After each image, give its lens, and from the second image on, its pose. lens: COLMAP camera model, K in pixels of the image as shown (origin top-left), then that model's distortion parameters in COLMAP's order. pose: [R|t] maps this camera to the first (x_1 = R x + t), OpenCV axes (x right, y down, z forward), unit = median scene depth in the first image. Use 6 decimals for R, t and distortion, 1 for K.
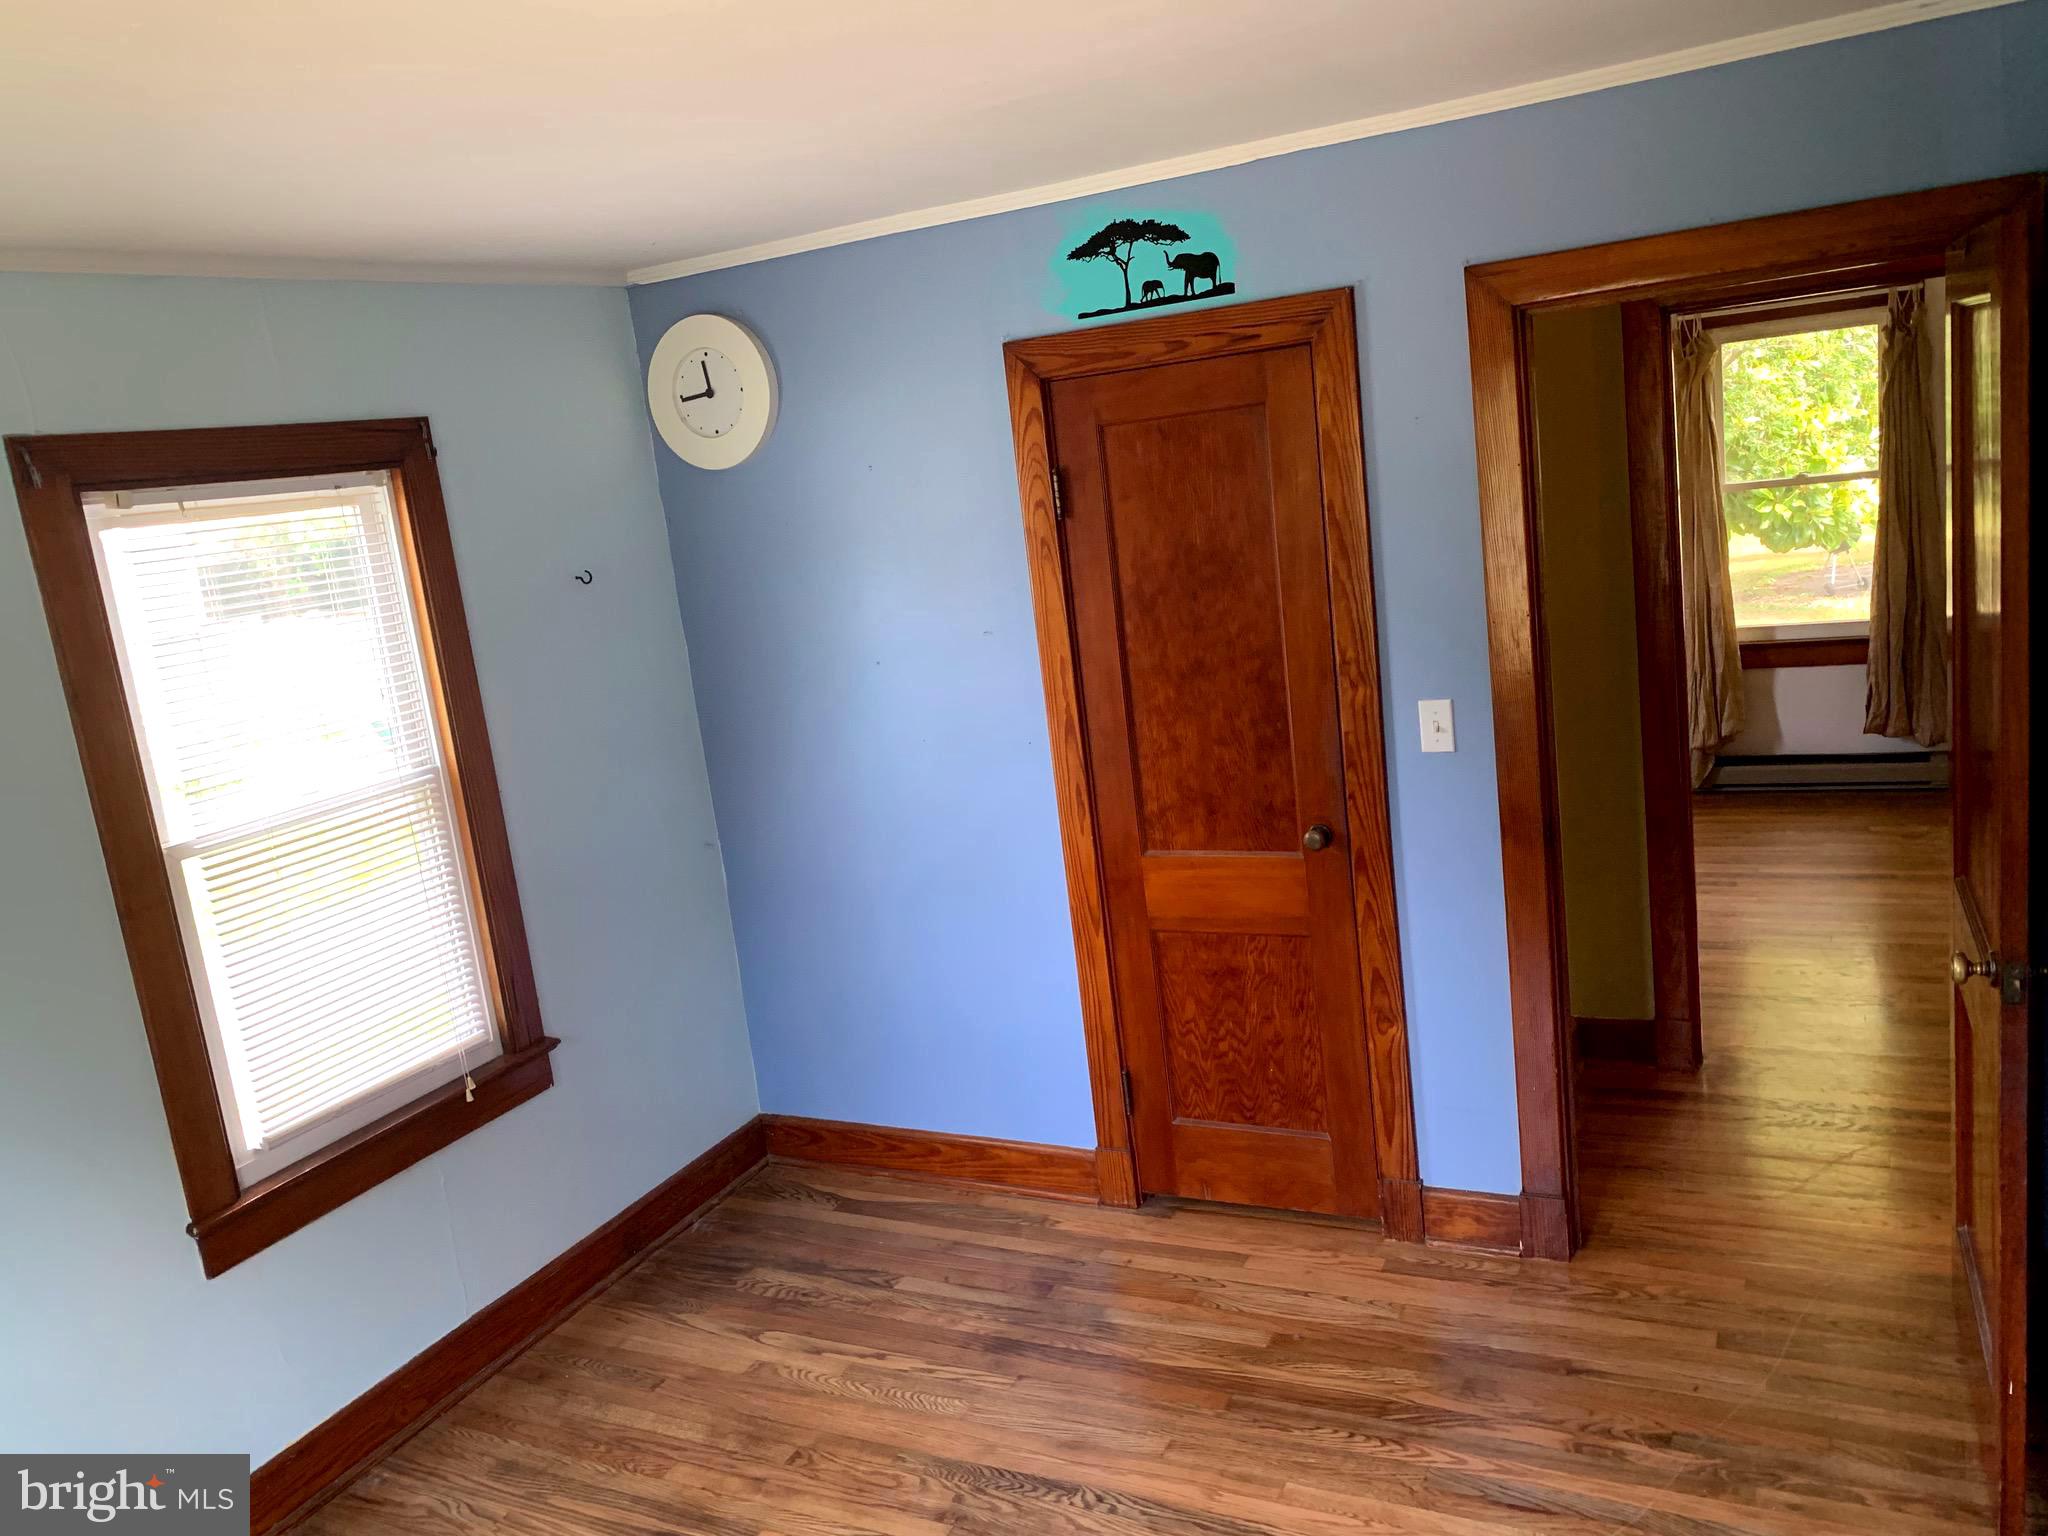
lens RADIAL K [[1582.7, 0, 1024.0], [0, 1582.7, 768.0], [0, 0, 1]] dist [0.047971, -0.058386]
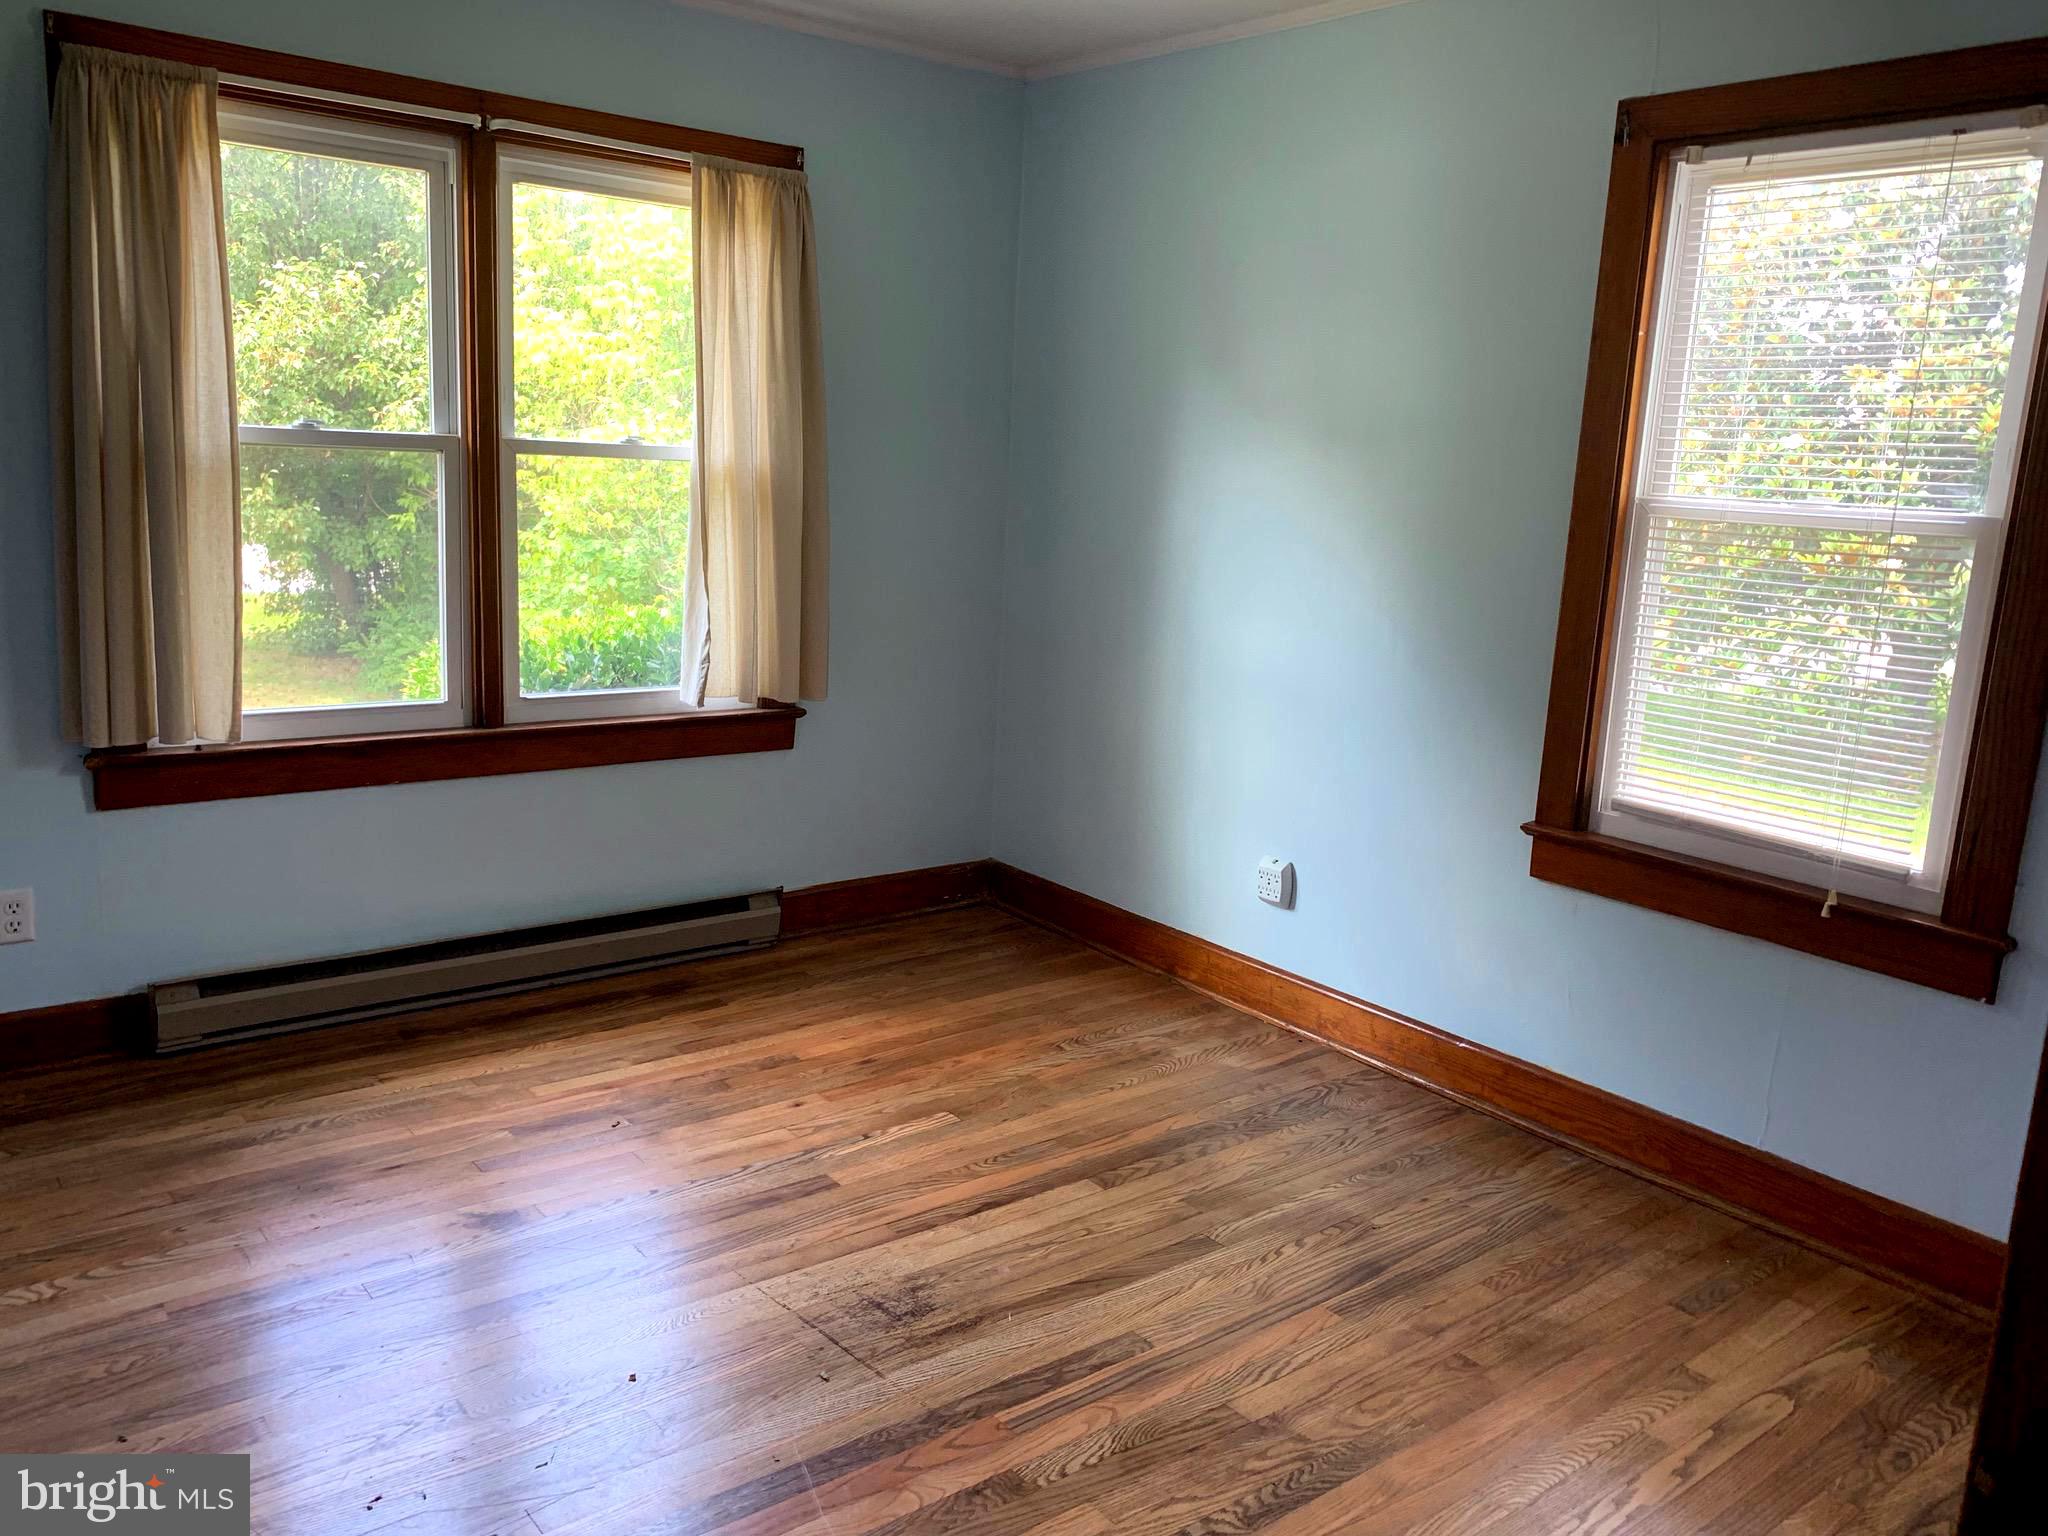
lens RADIAL K [[1582.7, 0, 1024.0], [0, 1582.7, 768.0], [0, 0, 1]] dist [0.047971, -0.058386]
pose [[-0.419106, 0.274828, -0.865344, 0.827230], [-0.177323, 0.909957, 0.374878, -0.153896], [0.890453, 0.310559, -0.332635, 1.419902]]
